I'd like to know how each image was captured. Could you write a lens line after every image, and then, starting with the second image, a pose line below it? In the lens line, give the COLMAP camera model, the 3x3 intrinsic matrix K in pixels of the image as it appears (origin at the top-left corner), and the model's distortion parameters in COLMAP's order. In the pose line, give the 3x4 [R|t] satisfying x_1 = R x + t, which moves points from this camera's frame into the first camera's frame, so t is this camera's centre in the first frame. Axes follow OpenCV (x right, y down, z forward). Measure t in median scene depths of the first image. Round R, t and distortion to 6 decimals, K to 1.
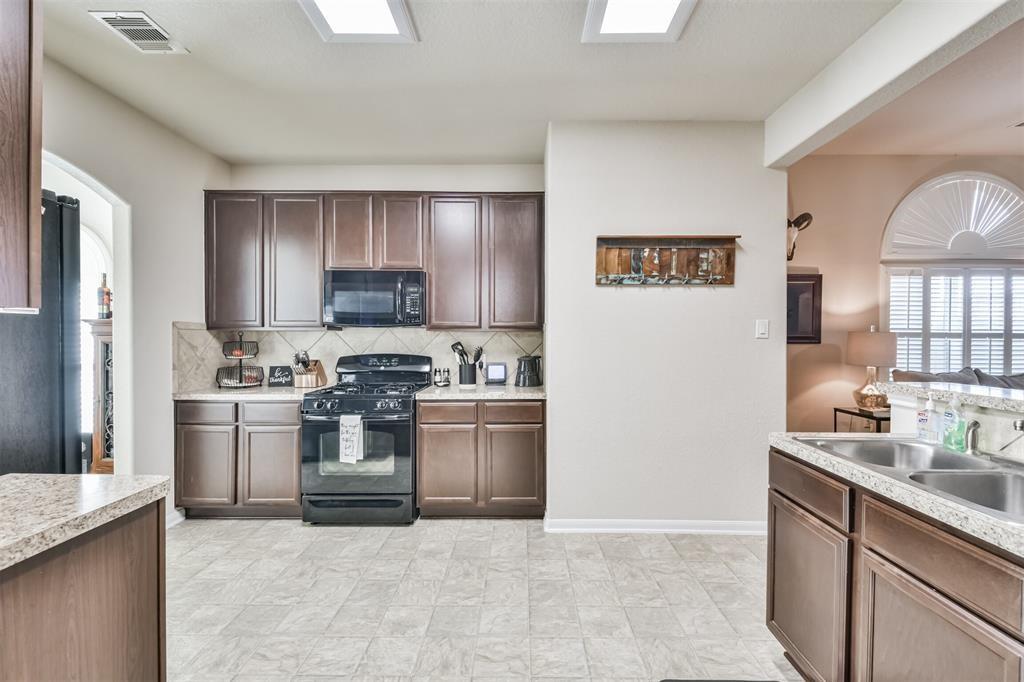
lens RADIAL K [[446.8, 0, 513.9], [0, 446.8, 342.6], [0, 0, 1]] dist [0.001726, -0.000148]
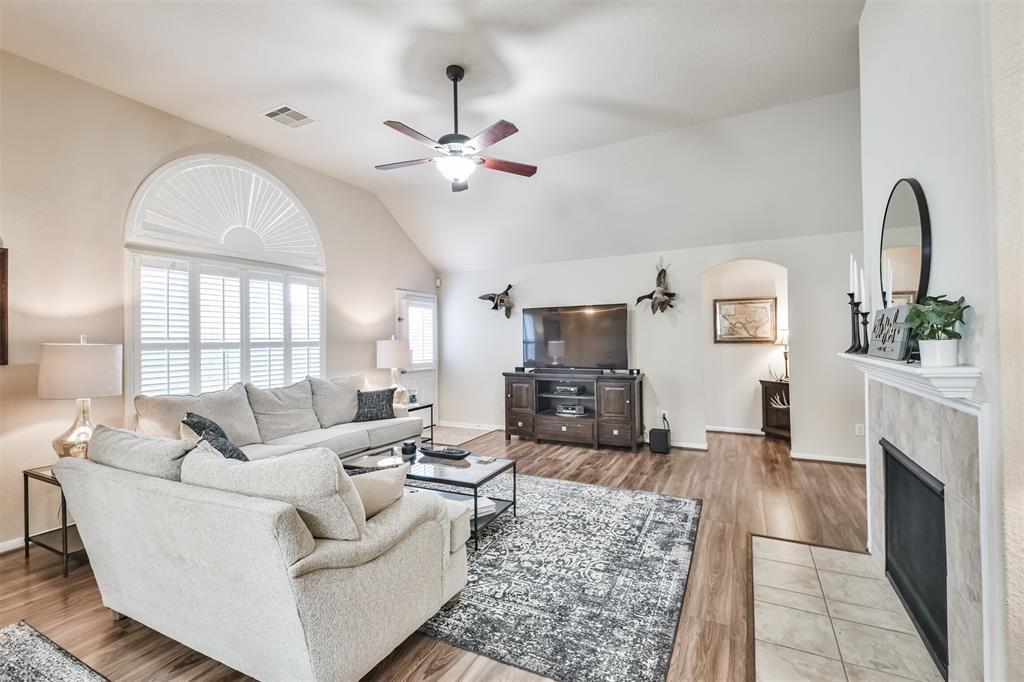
lens RADIAL K [[446.8, 0, 513.6], [0, 446.8, 336.5], [0, 0, 1]] dist [0.001726, -0.000148]
pose [[0.448799, -0.007615, 0.893600, 0.462422], [0.026371, 0.999641, -0.004726, -0.014869], [-0.893243, 0.025686, 0.448839, 0.131031]]
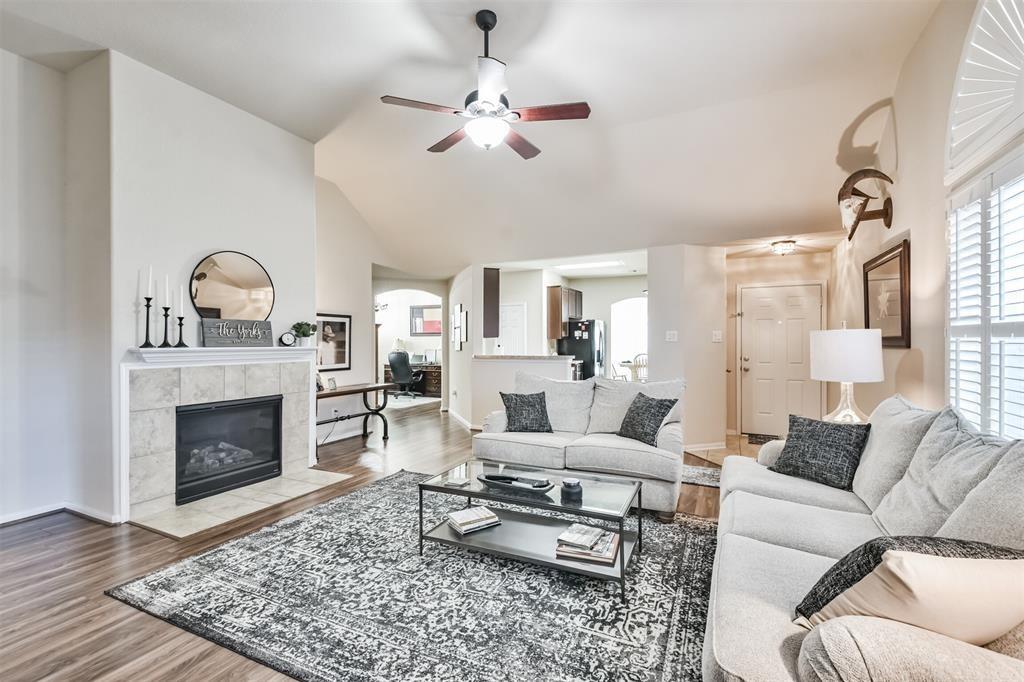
lens RADIAL K [[446.8, 0, 513.0], [0, 446.8, 340.7], [0, 0, 1]] dist [0.001726, -0.000148]
pose [[-0.427754, -0.007371, -0.903865, 1.489757], [-0.010012, 0.999944, -0.003416, 0.000850], [0.903840, 0.007589, -0.427804, 0.756995]]
